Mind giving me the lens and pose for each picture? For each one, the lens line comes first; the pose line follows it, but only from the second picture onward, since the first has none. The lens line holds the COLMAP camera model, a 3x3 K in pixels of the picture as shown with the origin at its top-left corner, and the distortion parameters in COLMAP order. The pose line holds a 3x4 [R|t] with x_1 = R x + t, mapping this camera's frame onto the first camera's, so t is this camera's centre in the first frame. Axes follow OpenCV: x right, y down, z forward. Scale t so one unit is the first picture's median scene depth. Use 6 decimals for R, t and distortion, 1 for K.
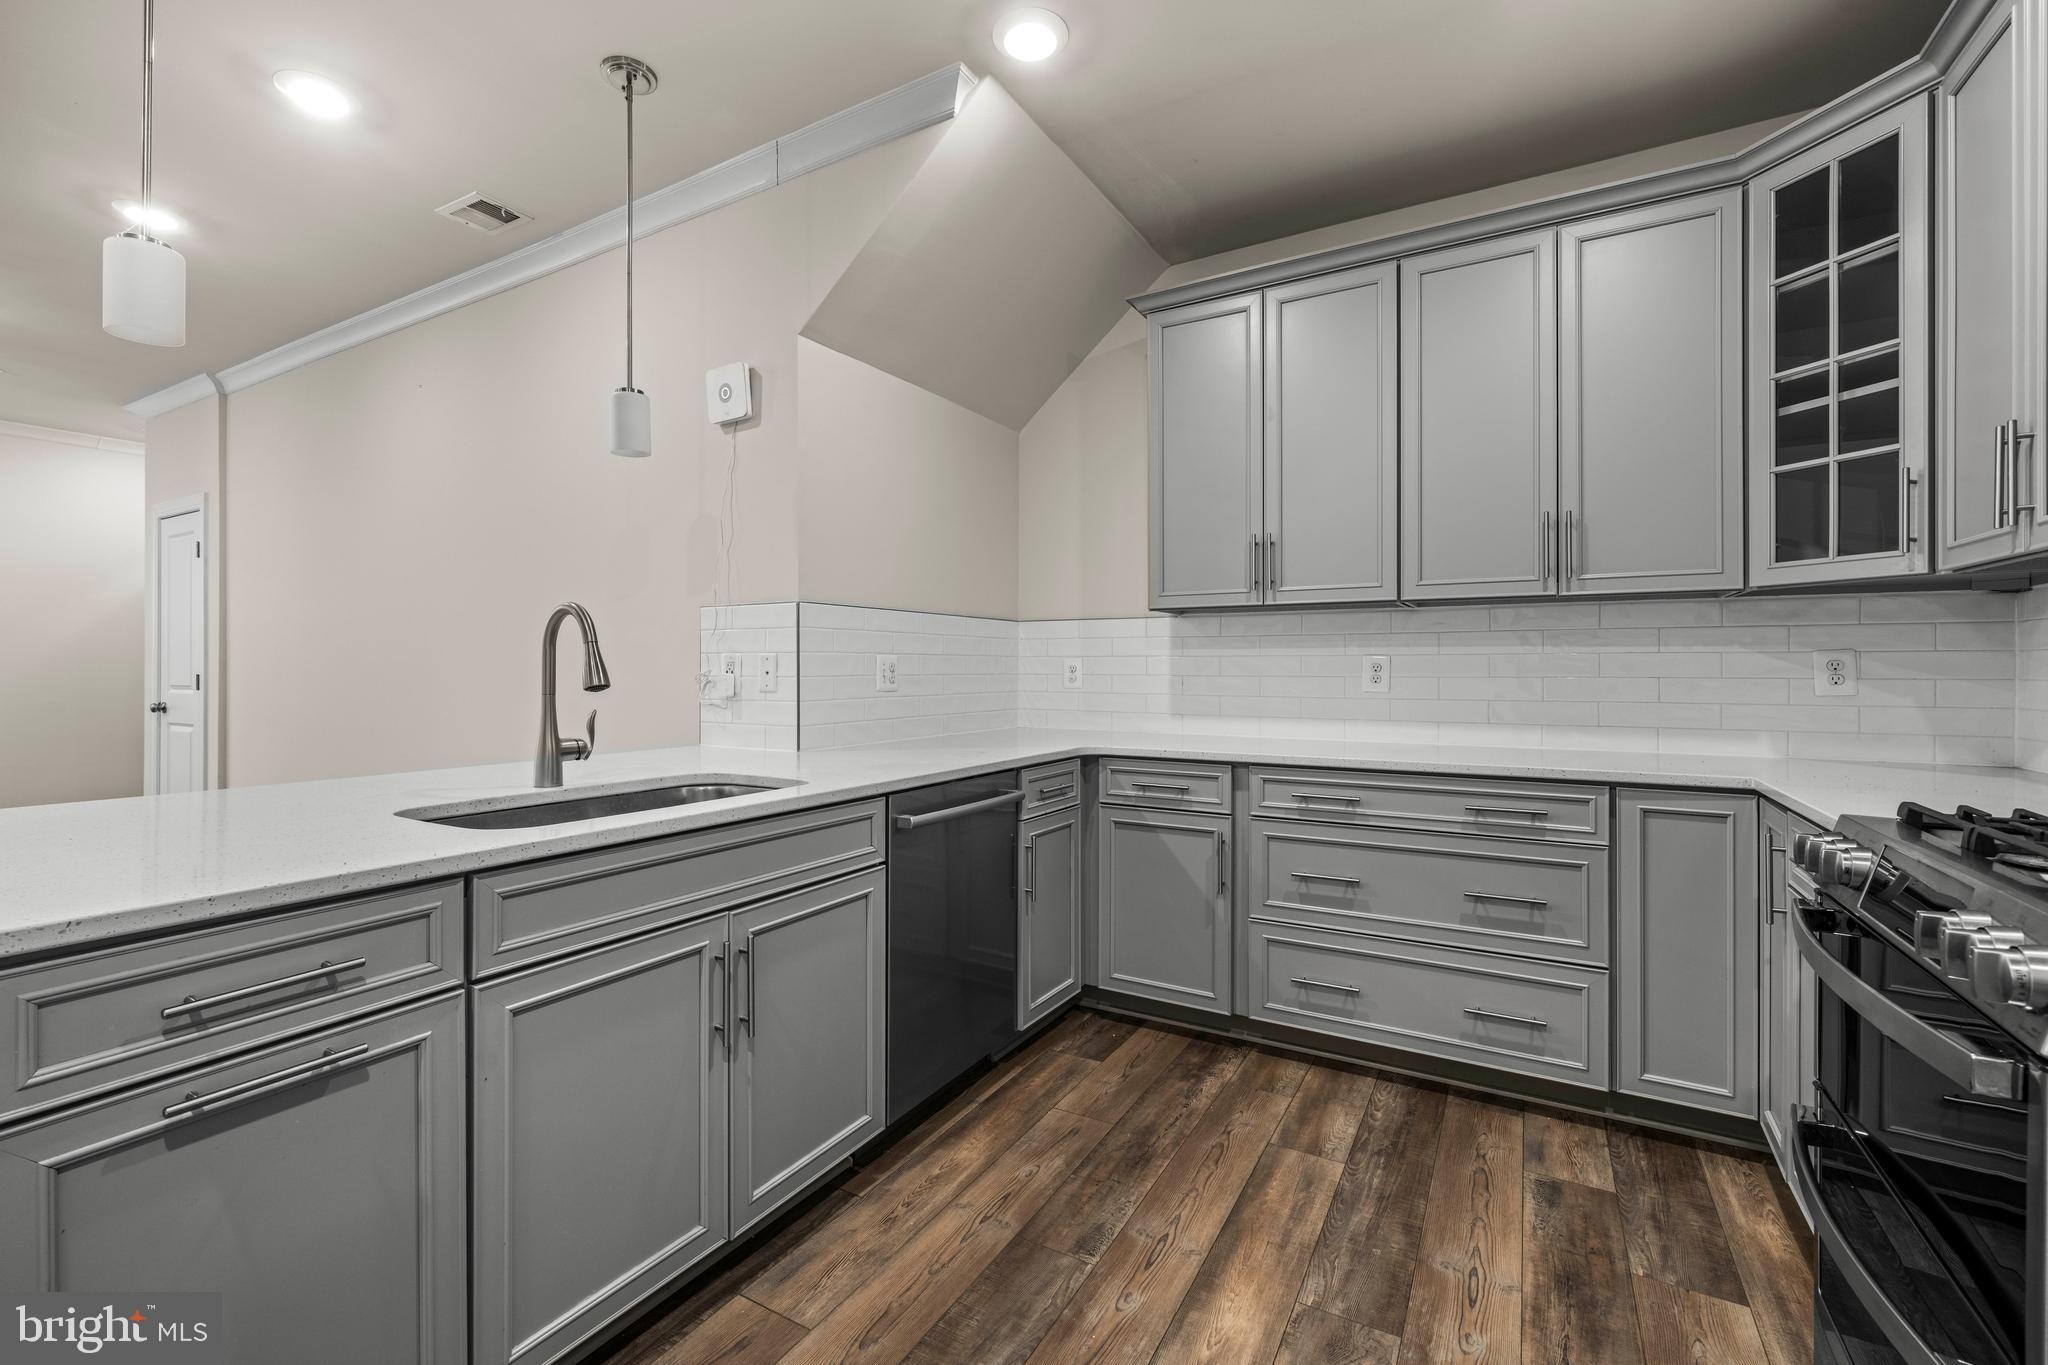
lens RADIAL K [[875.9, 0, 1026.9], [0, 875.9, 663.5], [0, 0, 1]] dist [-0.000122, 0.001054]
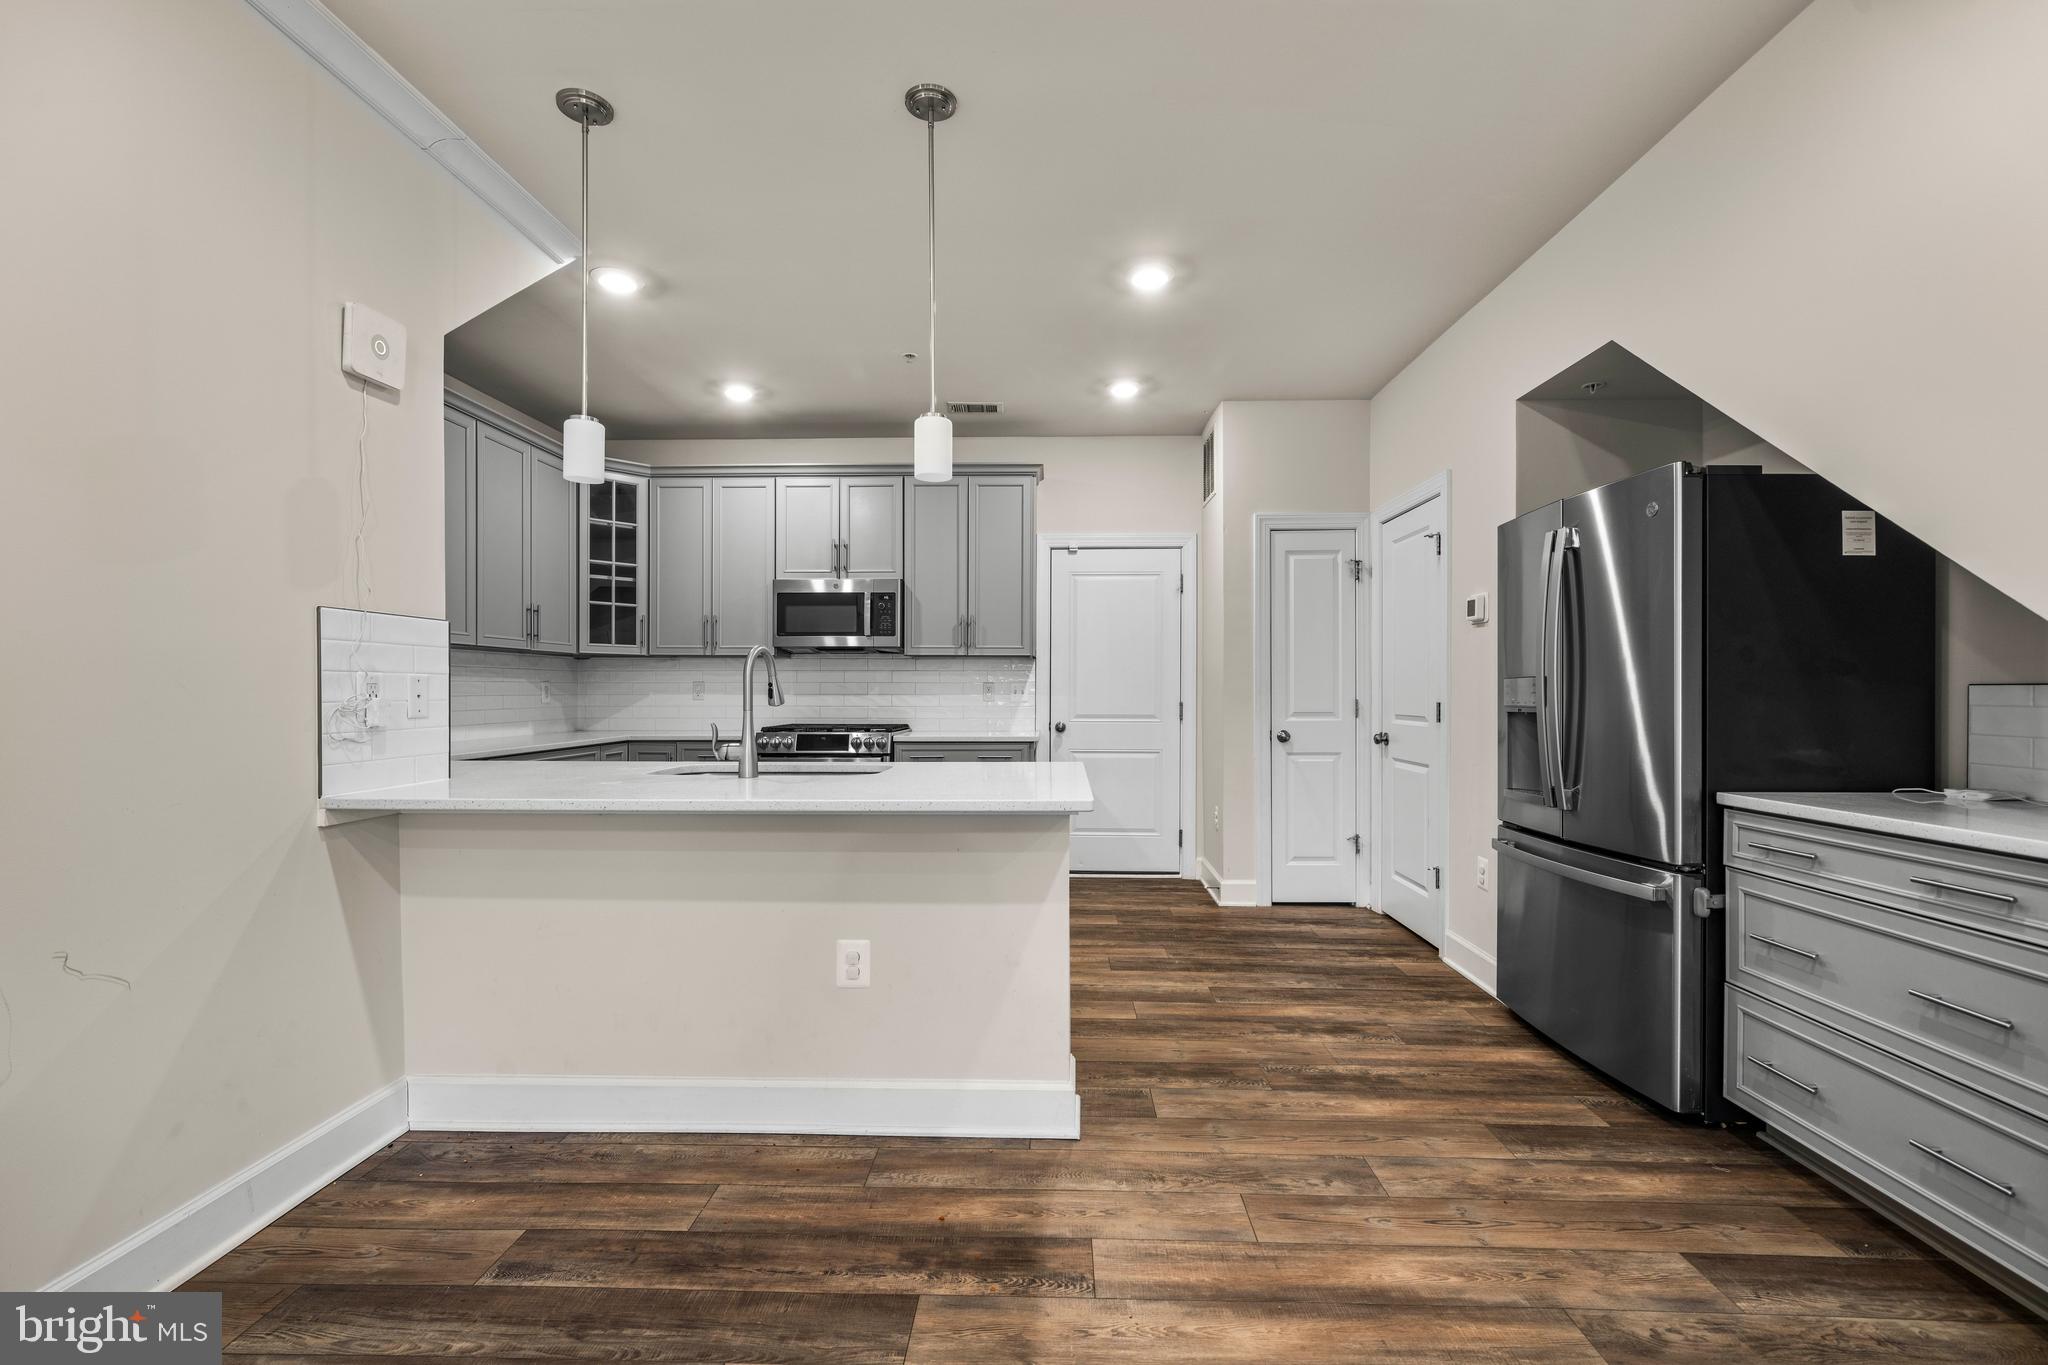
lens RADIAL K [[875.9, 0, 1026.5], [0, 875.9, 700.5], [0, 0, 1]] dist [-0.000122, 0.001054]
pose [[-0.469051, -0.011503, 0.883096, -1.624599], [-0.004053, 0.999933, 0.010872, 0.003409], [-0.883162, 0.001521, -0.469066, 1.043558]]
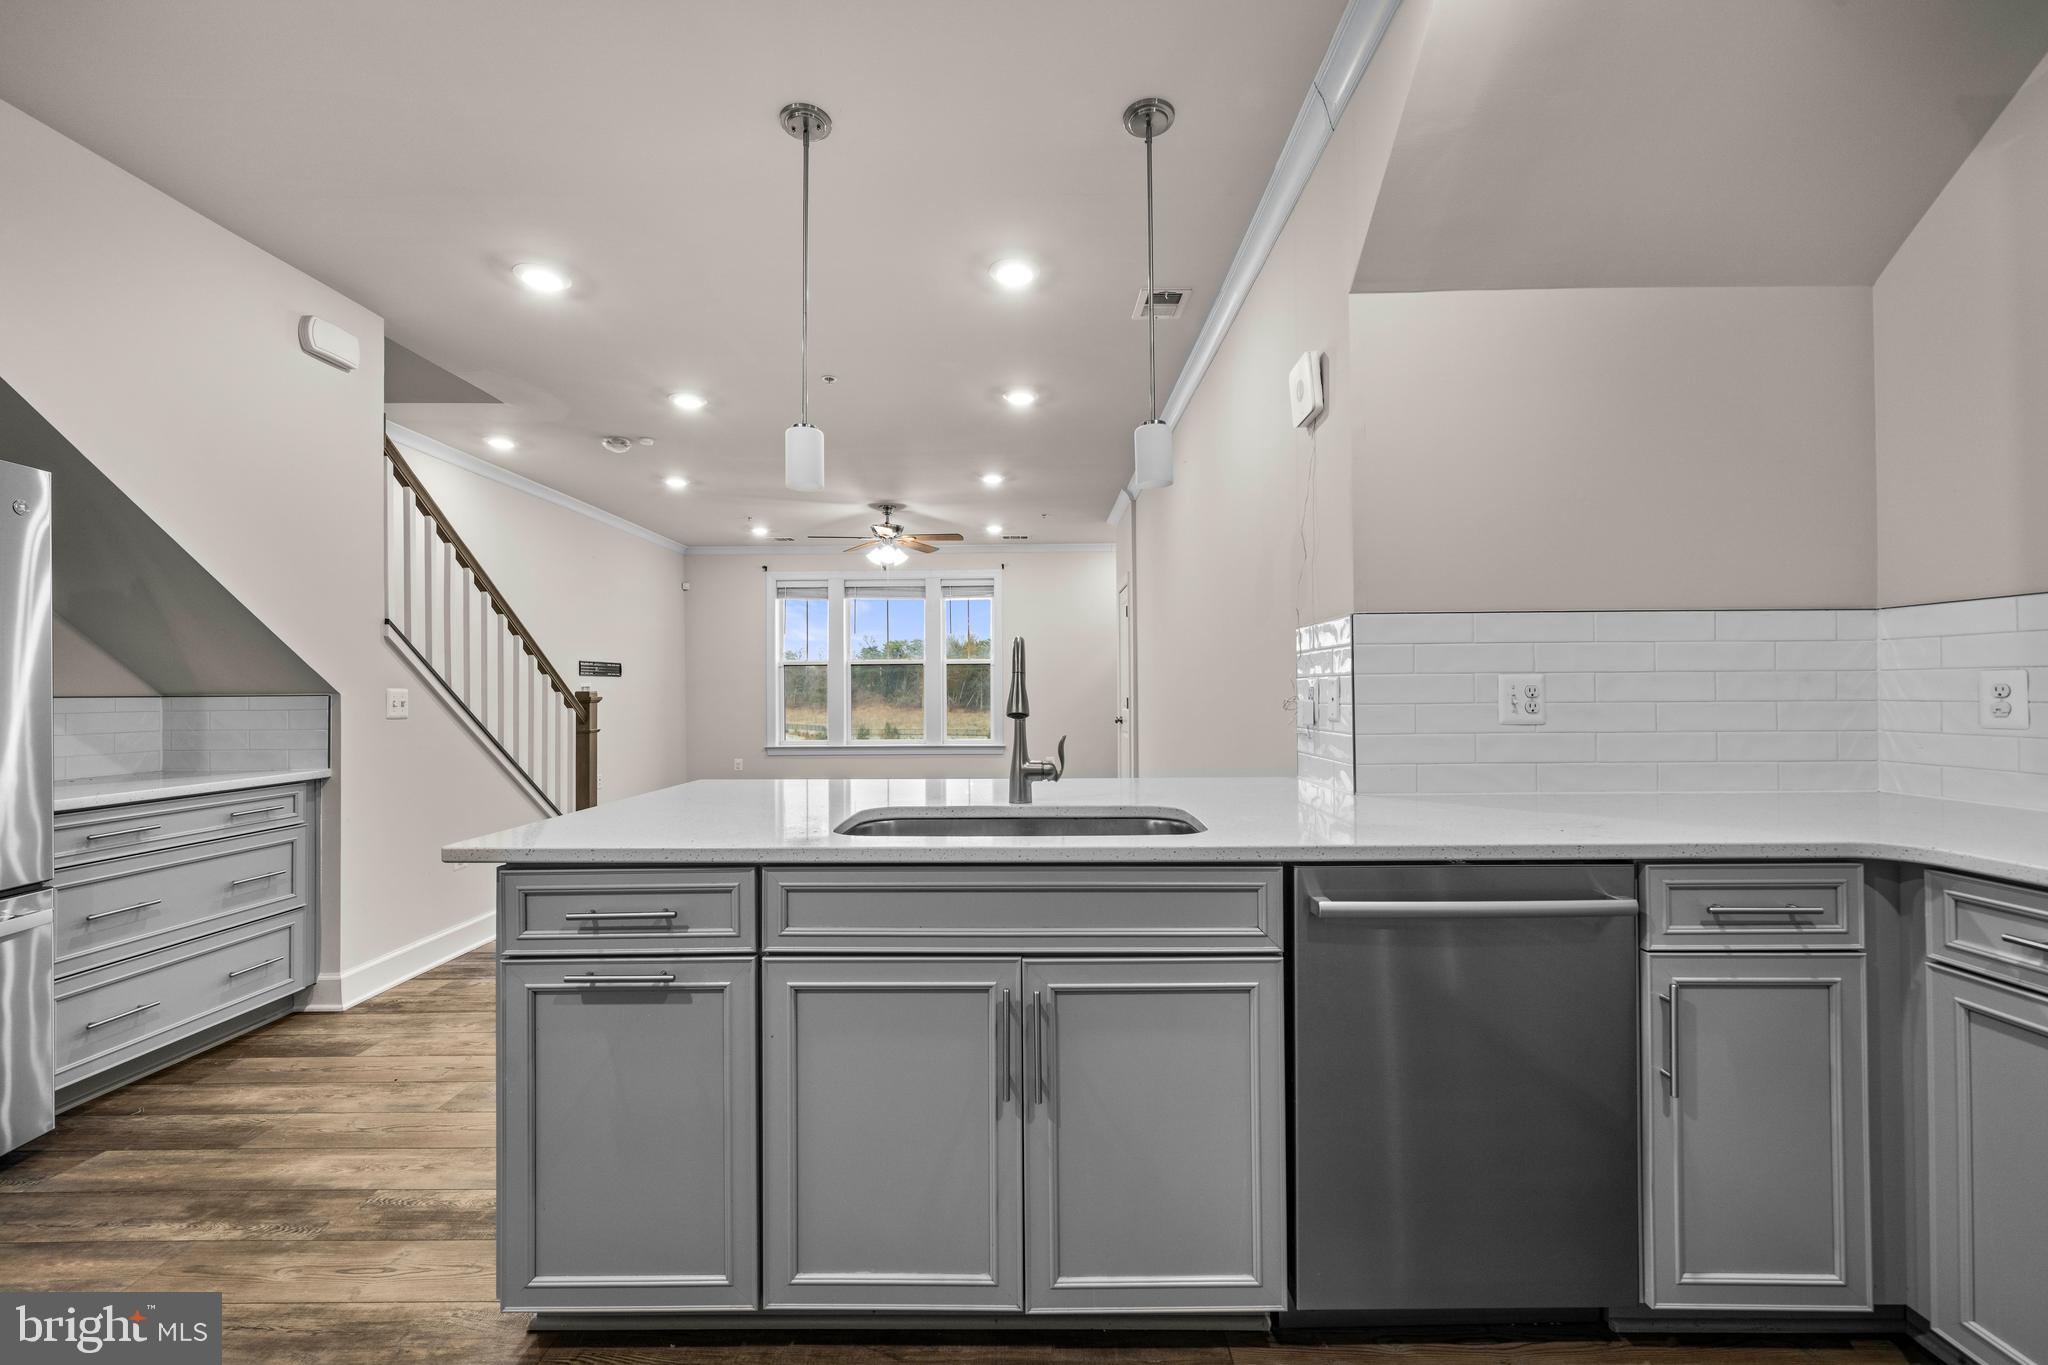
lens RADIAL K [[818.6, 0, 1025.7], [0, 818.6, 679.7], [0, 0, 1]] dist [-0.003842, 0.000623]
pose [[0.494187, -0.017398, -0.869182, 0.303188], [0.011366, 0.999844, -0.013551, -0.001682], [0.869282, -0.003182, 0.494307, 0.406633]]
